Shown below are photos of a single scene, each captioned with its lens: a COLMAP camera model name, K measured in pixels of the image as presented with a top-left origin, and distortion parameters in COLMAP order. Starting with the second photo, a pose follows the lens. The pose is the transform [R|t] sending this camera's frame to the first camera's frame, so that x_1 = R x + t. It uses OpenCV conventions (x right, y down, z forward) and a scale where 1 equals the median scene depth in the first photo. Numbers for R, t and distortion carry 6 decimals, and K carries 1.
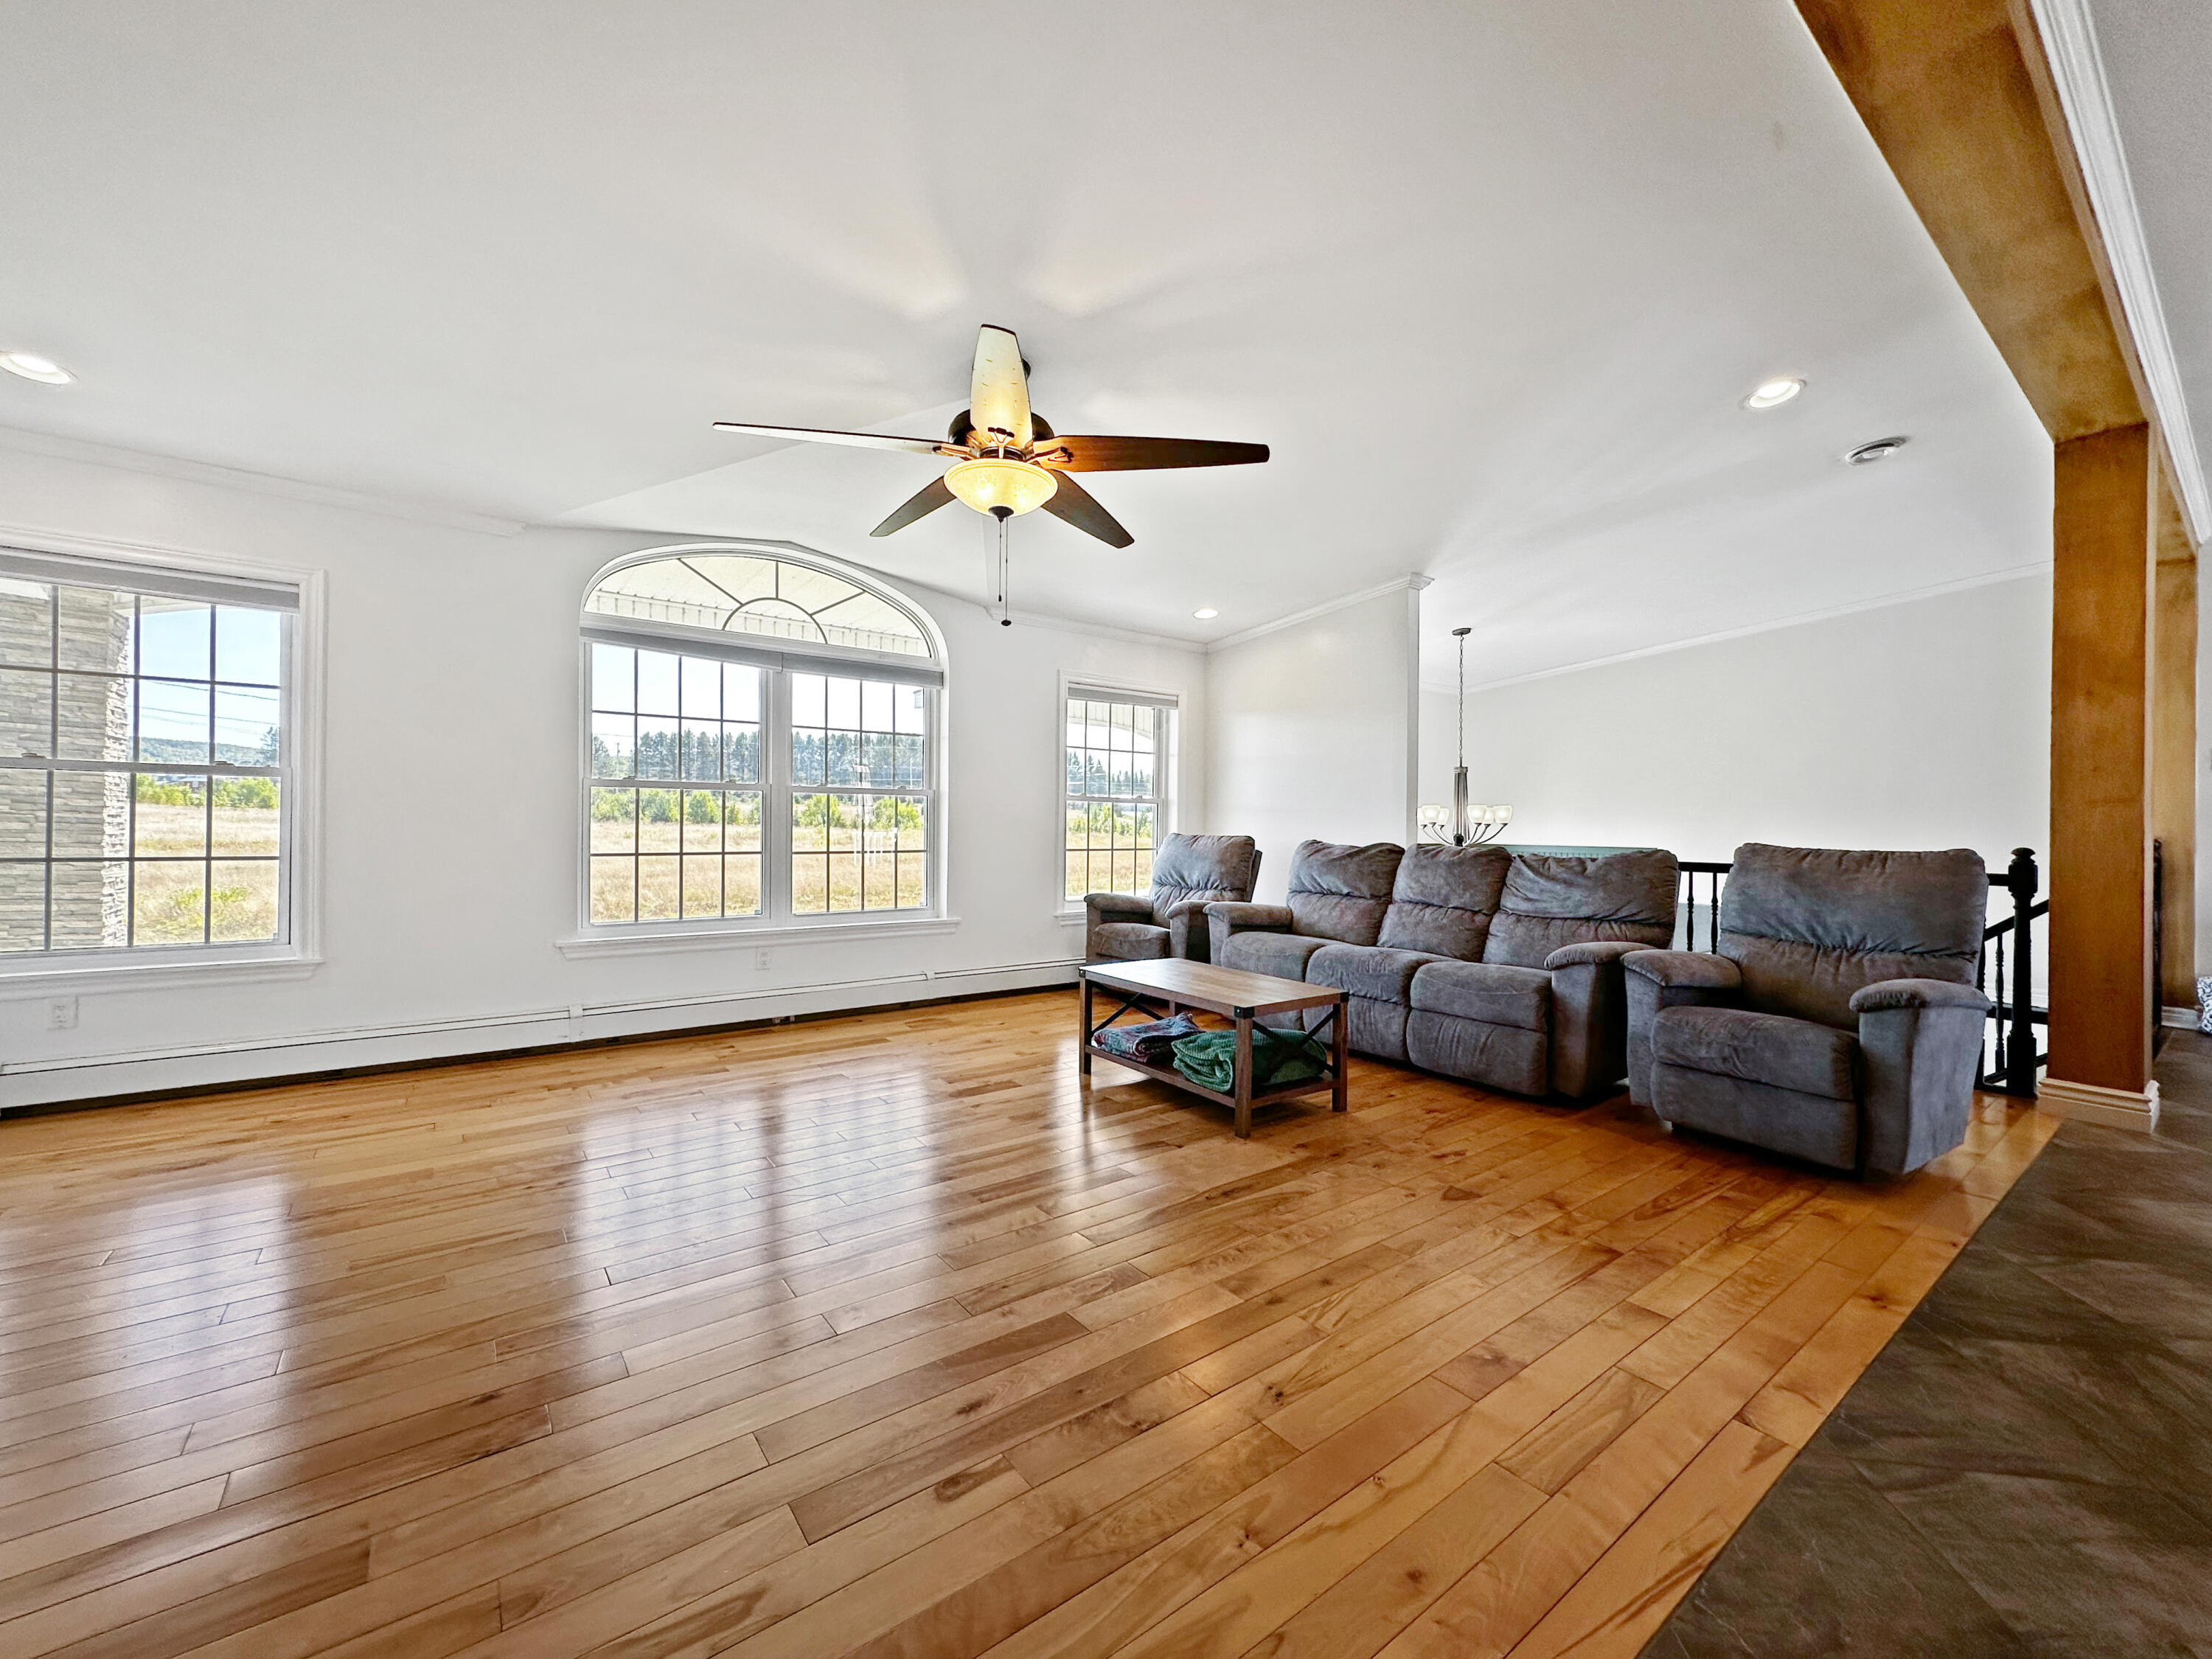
lens RADIAL K [[889.8, 0, 1107.3], [0, 889.8, 823.4], [0, 0, 1]] dist [-0.003552, -0.000201]
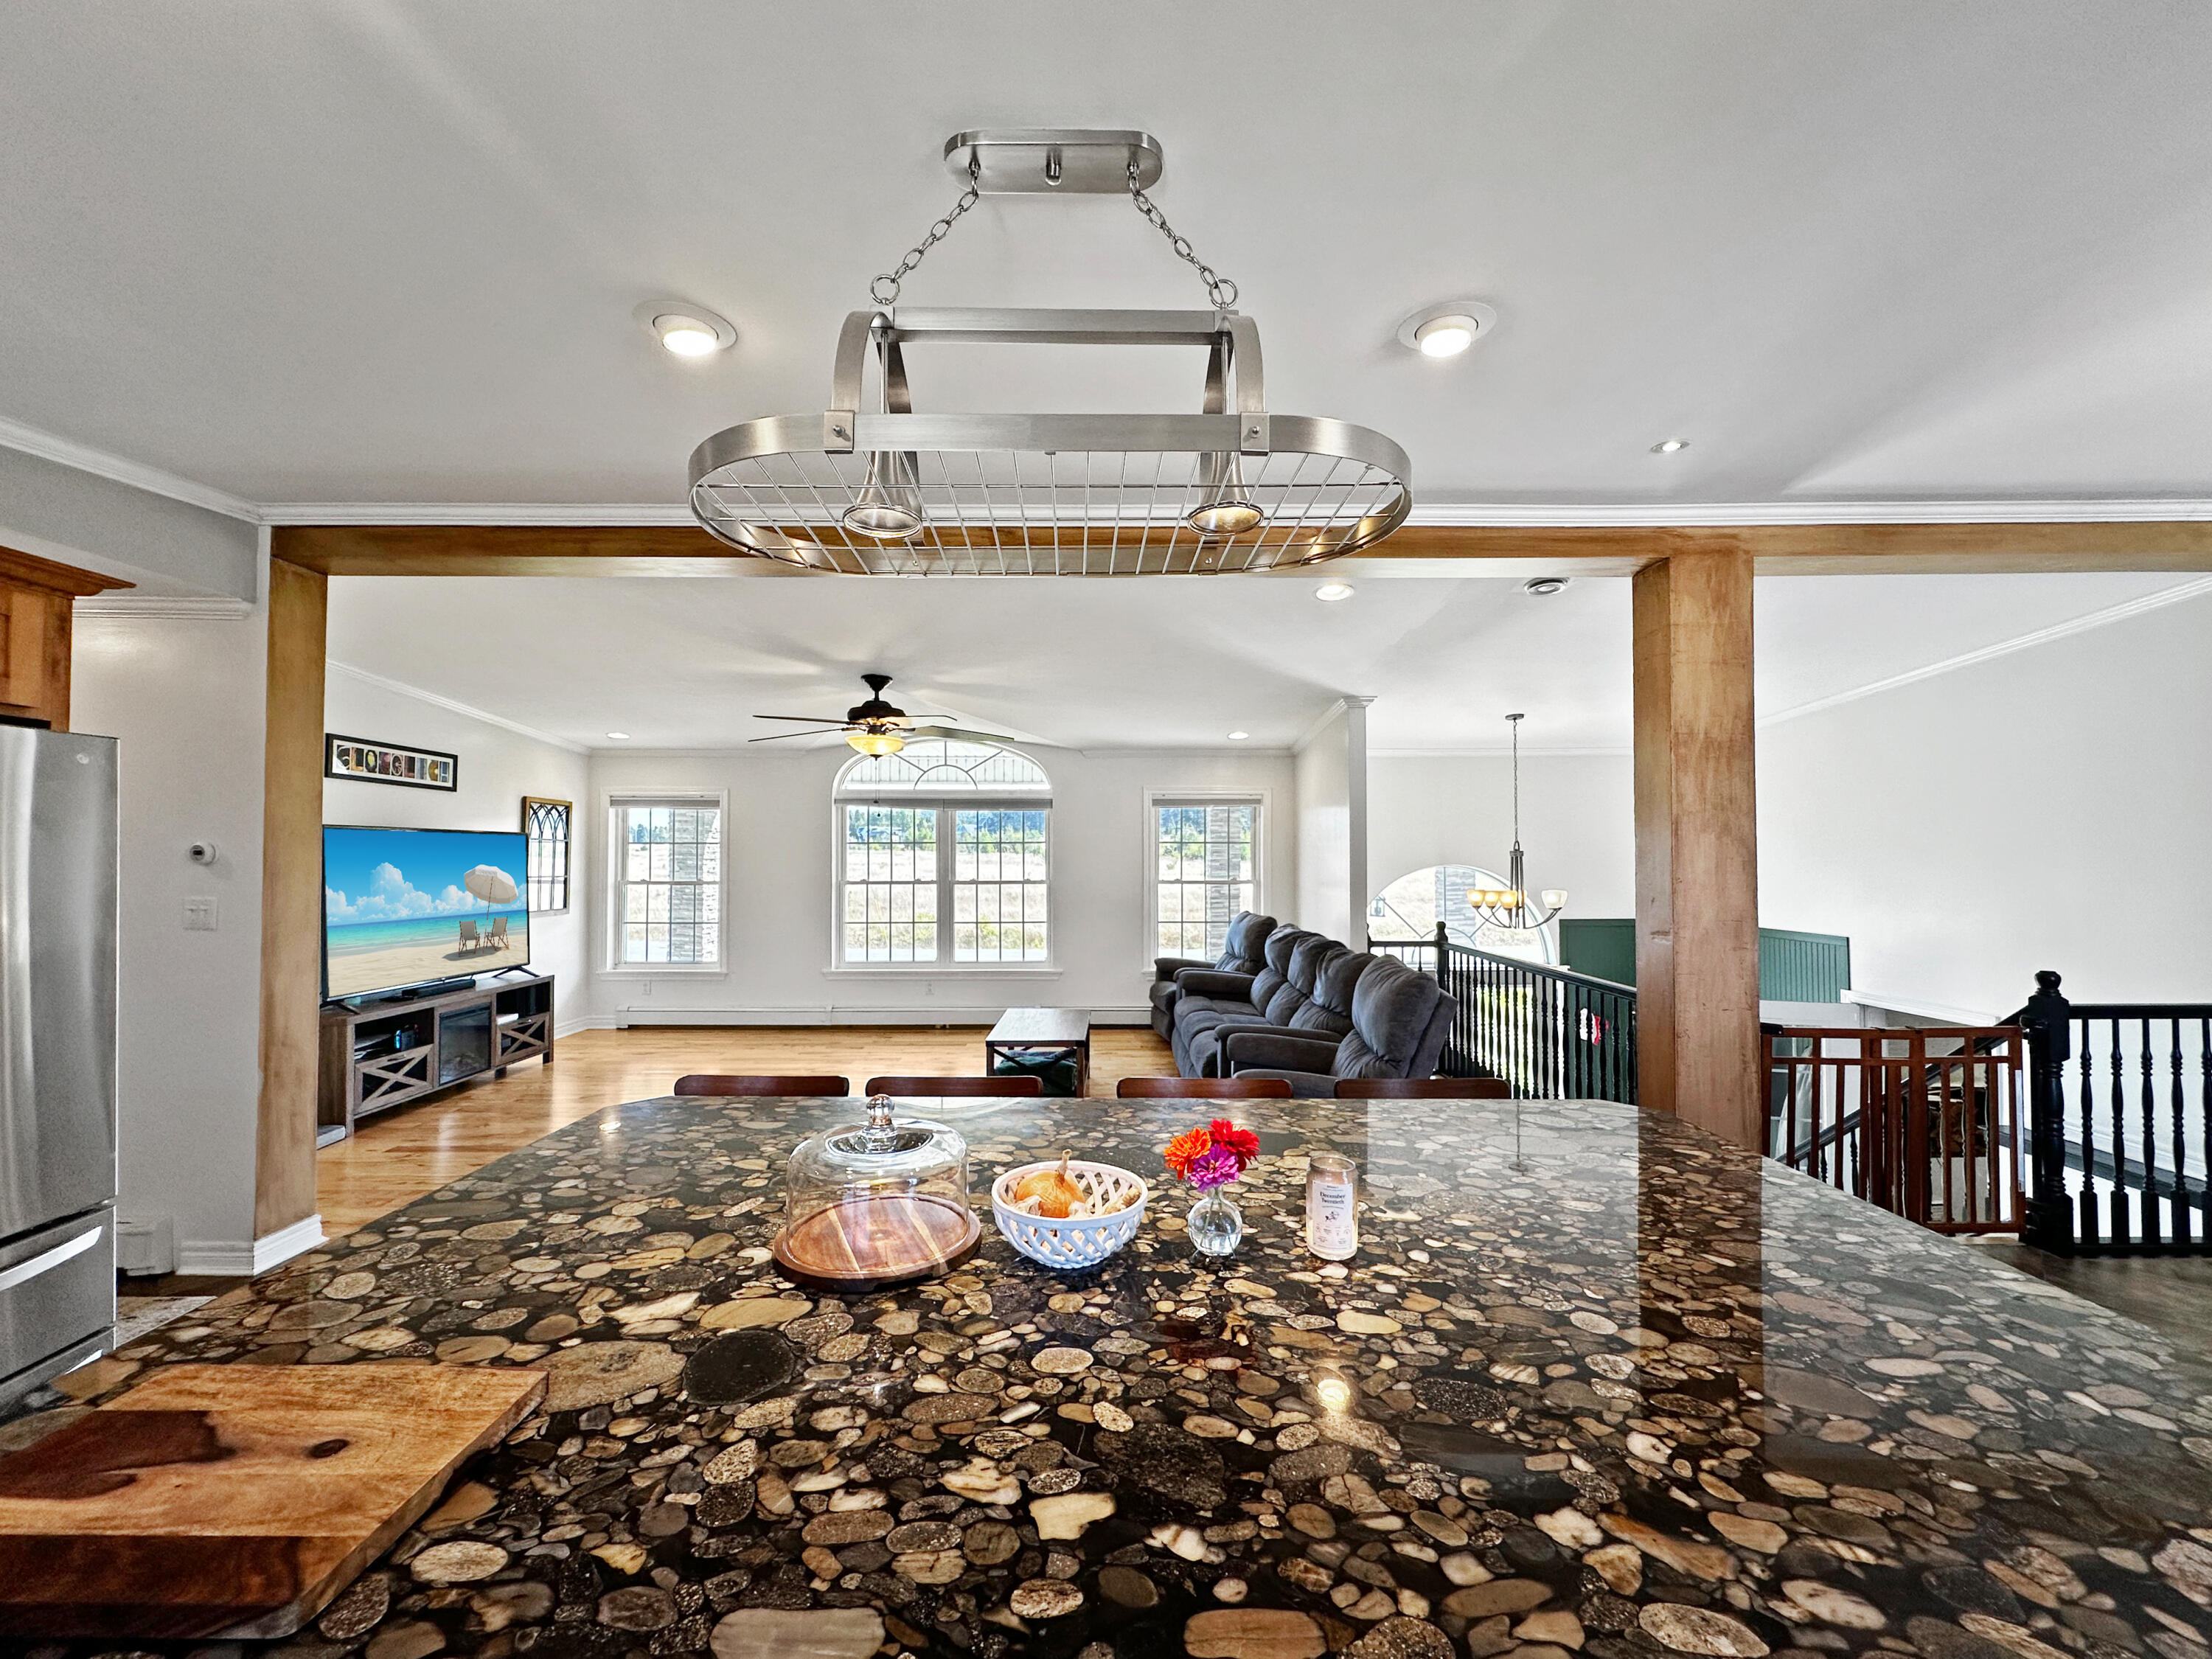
lens RADIAL K [[889.8, 0, 1108.8], [0, 889.8, 849.1], [0, 0, 1]] dist [-0.003552, -0.000201]
pose [[0.800172, -0.023590, -0.599306, 0.725132], [0.008209, 0.999563, -0.028385, -0.045249], [0.599714, 0.017793, 0.800016, -0.103329]]
